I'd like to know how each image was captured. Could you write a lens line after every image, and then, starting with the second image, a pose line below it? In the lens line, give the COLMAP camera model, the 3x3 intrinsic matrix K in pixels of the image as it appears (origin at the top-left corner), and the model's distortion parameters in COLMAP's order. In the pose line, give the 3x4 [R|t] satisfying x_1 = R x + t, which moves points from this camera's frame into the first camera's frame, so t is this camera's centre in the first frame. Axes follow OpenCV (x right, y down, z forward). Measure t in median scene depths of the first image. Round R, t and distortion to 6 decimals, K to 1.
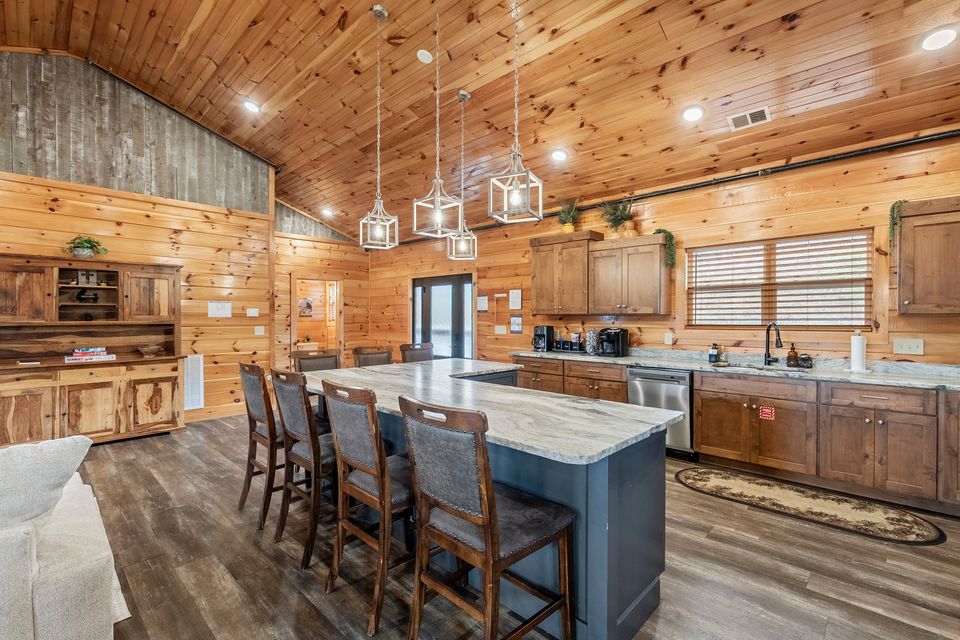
lens RADIAL K [[437.3, 0, 473.0], [0, 437.3, 318.1], [0, 0, 1]] dist [-0.003903, -0.000537]
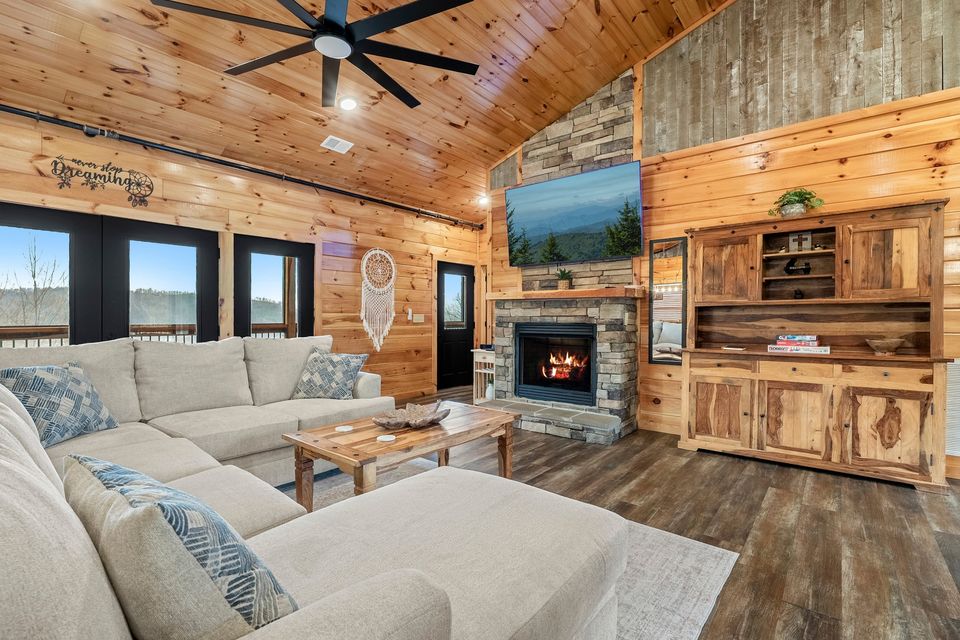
lens RADIAL K [[437.3, 0, 495.8], [0, 437.3, 322.3], [0, 0, 1]] dist [-0.003903, -0.000537]
pose [[0.095596, 0.009491, -0.995375, -0.178836], [-0.003791, 0.999951, 0.009171, 0.040567], [0.995413, 0.002897, 0.095627, 0.406230]]
